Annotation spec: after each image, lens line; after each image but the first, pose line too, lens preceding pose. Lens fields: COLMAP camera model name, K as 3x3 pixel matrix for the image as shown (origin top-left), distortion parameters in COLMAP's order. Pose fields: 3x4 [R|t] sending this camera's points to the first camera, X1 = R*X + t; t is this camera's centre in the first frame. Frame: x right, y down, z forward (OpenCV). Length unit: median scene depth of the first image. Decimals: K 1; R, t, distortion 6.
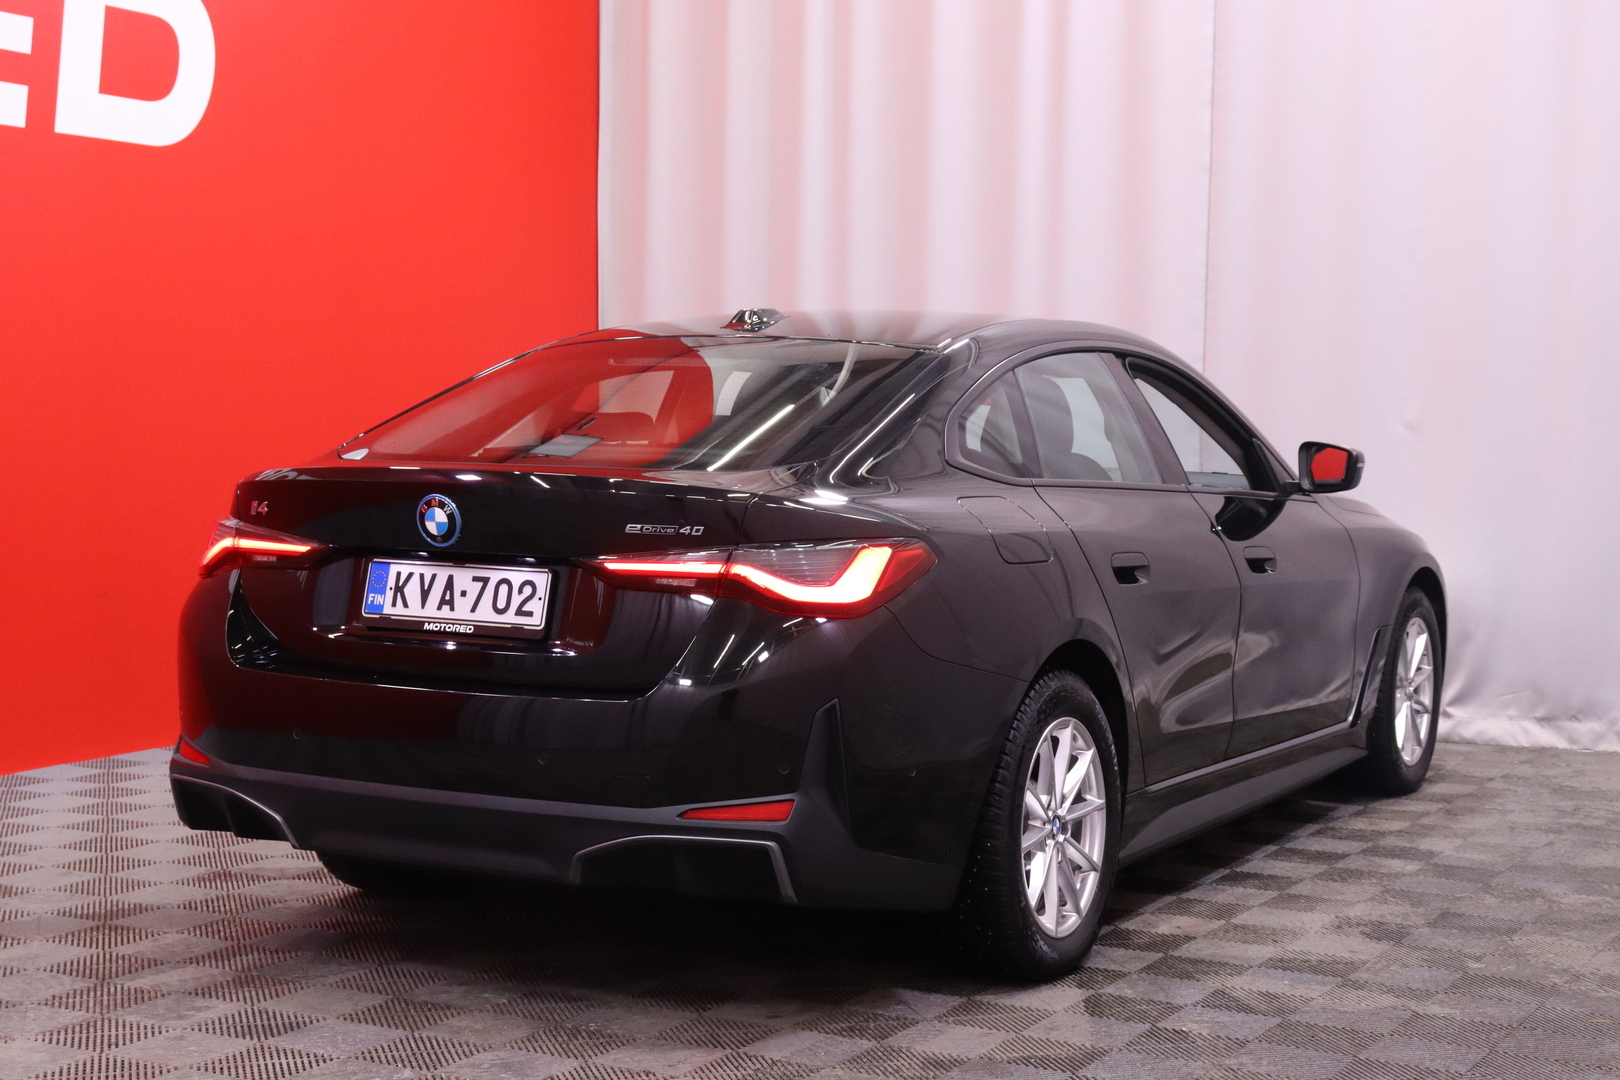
lens RADIAL K [[2627.5, 0, 810.0], [0, 2627.5, 540.0], [0, 0, 1]] dist [-0.014139, 0.013919]
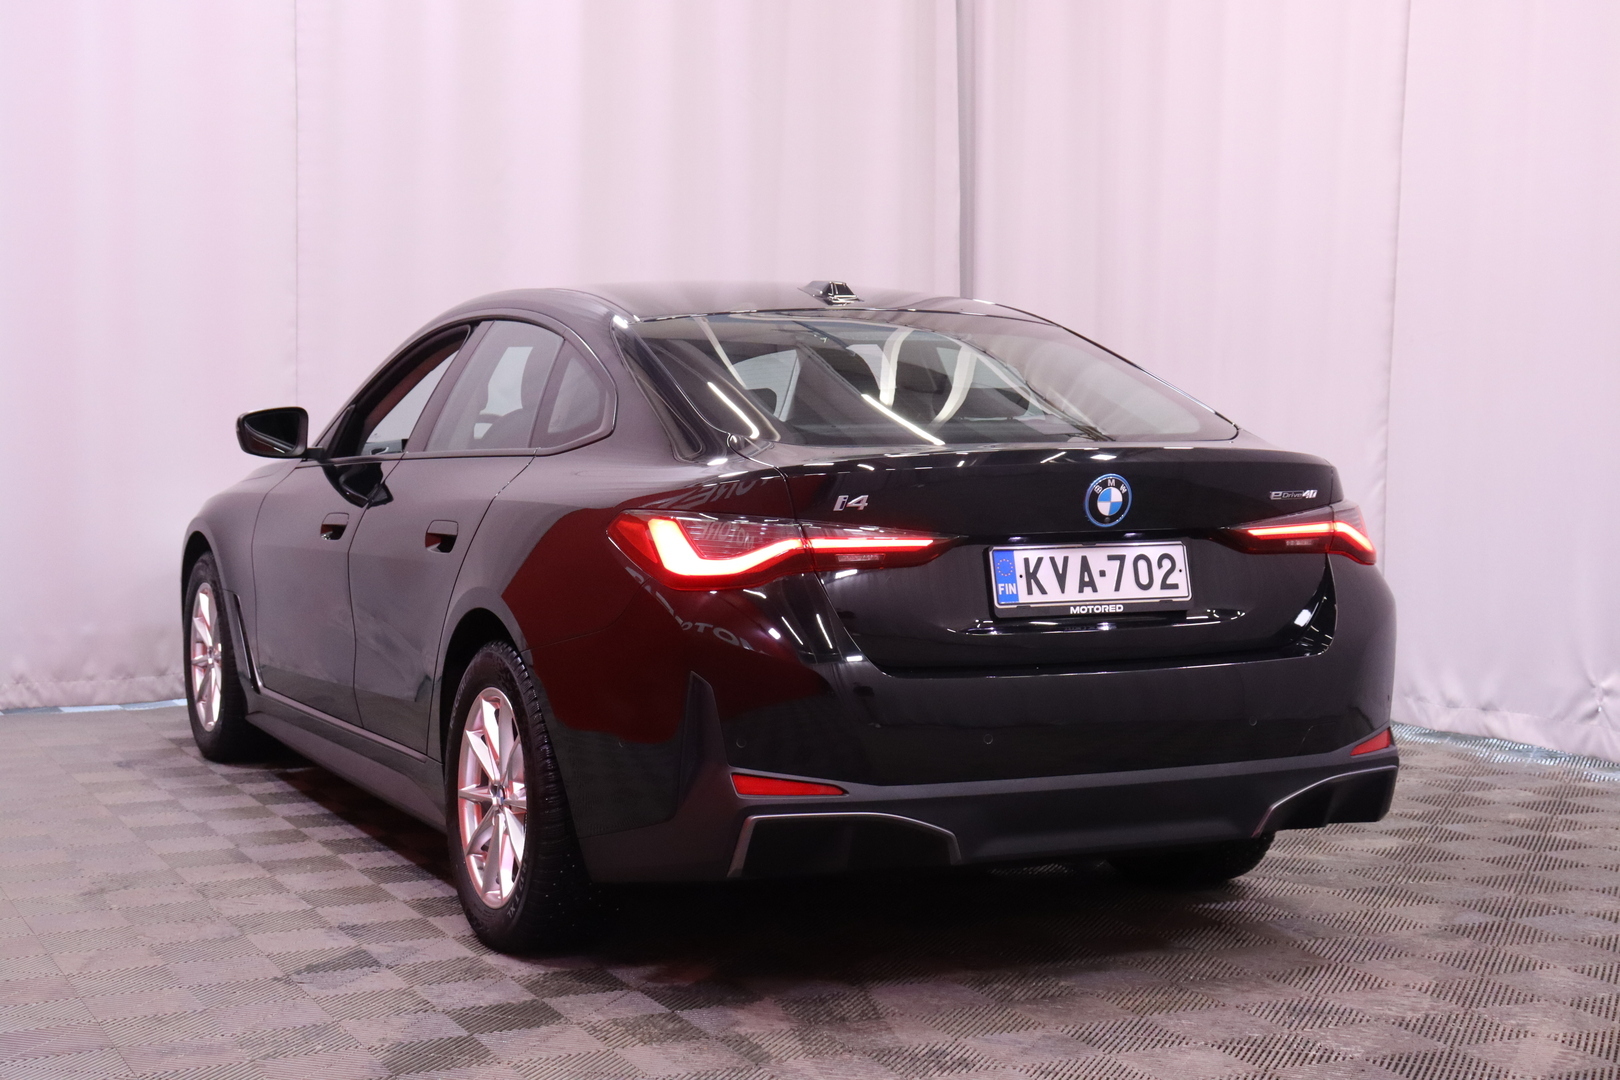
lens RADIAL K [[2627.5, 0, 810.0], [0, 2627.5, 540.0], [0, 0, 1]] dist [-0.014139, 0.013919]
pose [[0.590247, -0.070934, 0.804100, -0.997724], [0.054517, 0.997360, 0.047965, -0.045904], [-0.805380, 0.015526, 0.592556, 0.506109]]
